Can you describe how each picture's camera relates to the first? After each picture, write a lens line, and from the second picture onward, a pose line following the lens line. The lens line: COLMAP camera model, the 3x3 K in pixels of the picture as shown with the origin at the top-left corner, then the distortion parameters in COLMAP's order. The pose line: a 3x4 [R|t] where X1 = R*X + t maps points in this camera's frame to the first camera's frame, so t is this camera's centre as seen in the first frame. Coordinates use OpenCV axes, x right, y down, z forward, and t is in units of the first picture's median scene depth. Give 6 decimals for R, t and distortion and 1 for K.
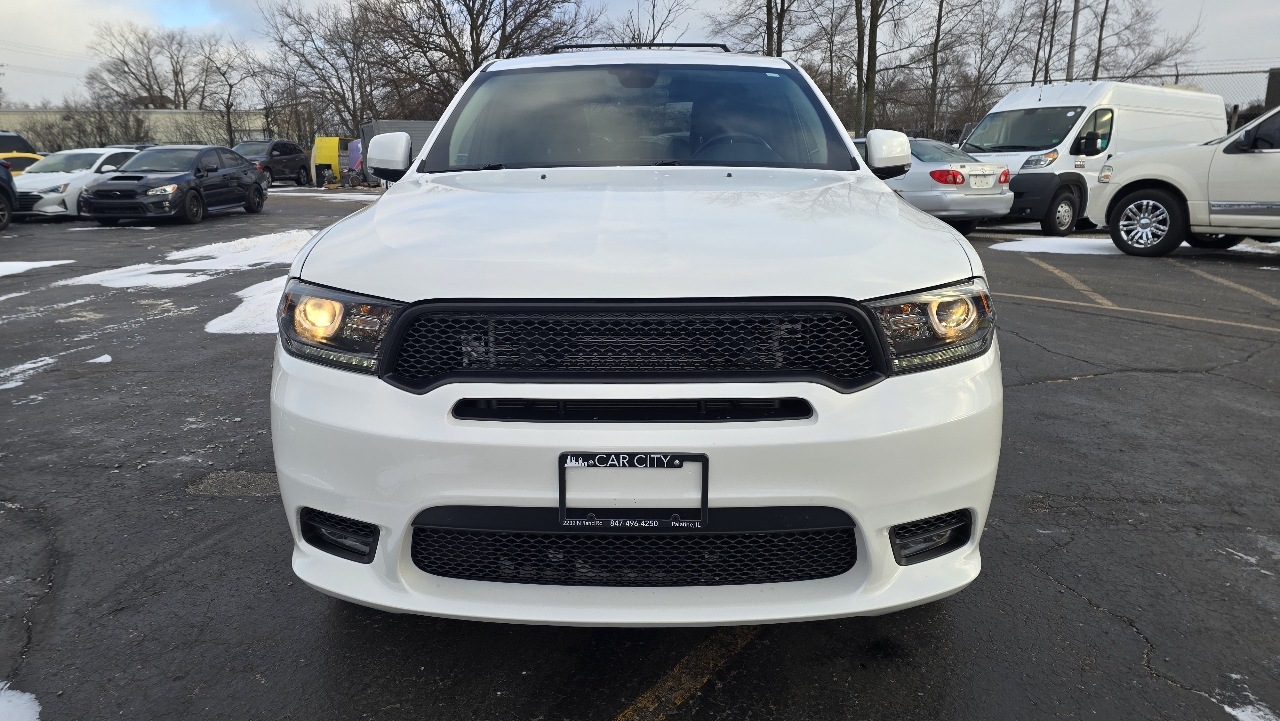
lens RADIAL K [[886.1, 0, 622.6], [0, 886.1, 366.0], [0, 0, 1]] dist [0.053121, -0.059877]
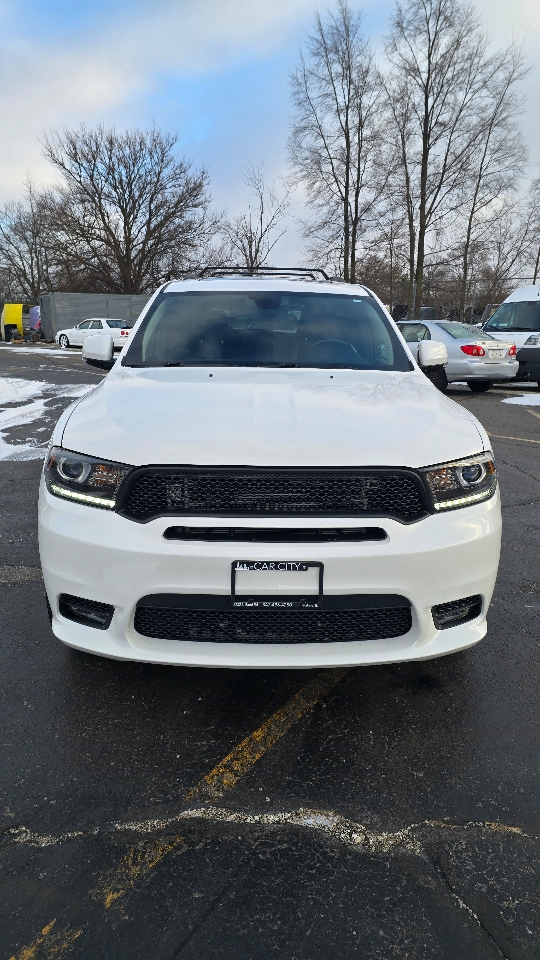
lens RADIAL K [[665.9, 0, 270.0], [0, 665.9, 480.0], [0, 0, 1]] dist [0.052292, -0.060948]
pose [[0.998407, 0.009725, 0.055573, -0.033232], [-0.009980, 0.999941, 0.004316, -0.026291], [-0.055527, -0.004864, 0.998445, -0.101689]]
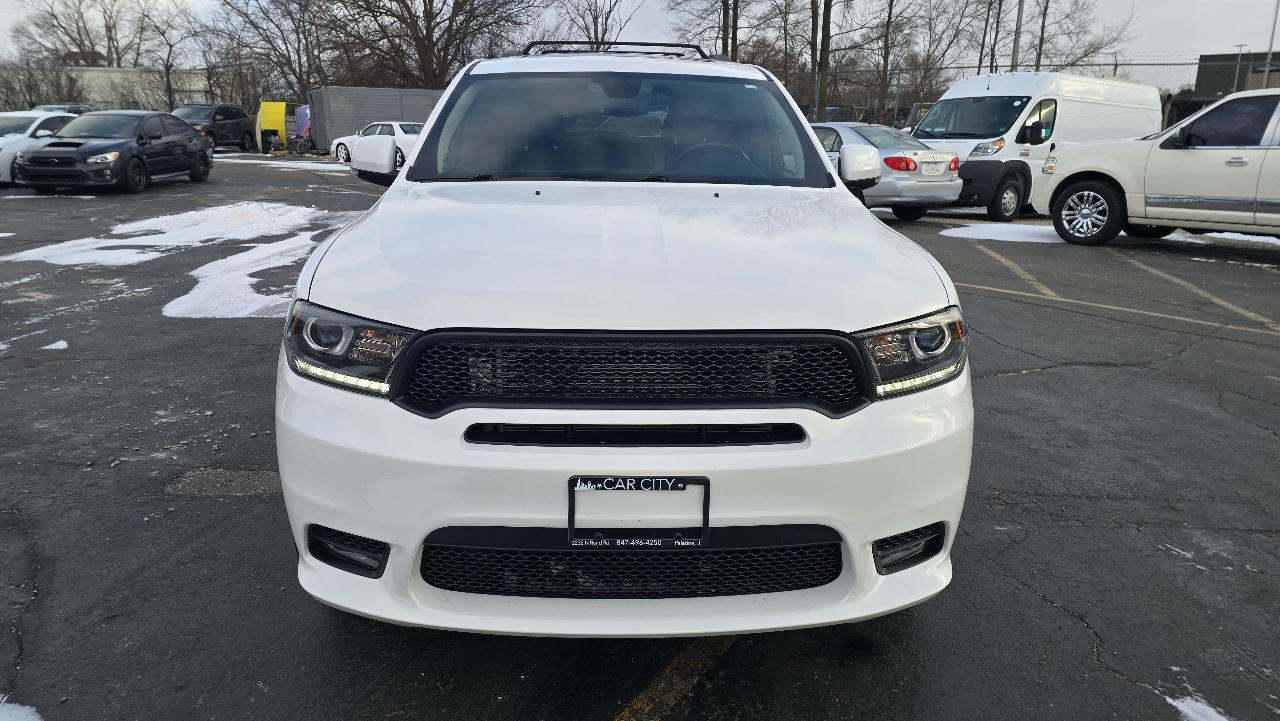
lens RADIAL K [[887.9, 0, 633.5], [0, 887.9, 353.1], [0, 0, 1]] dist [0.052292, -0.060948]
pose [[0.997692, 0.005717, 0.067654, -0.031613], [-0.007023, 0.999793, 0.019085, -0.032521], [-0.067531, -0.019516, 0.997526, -0.025859]]
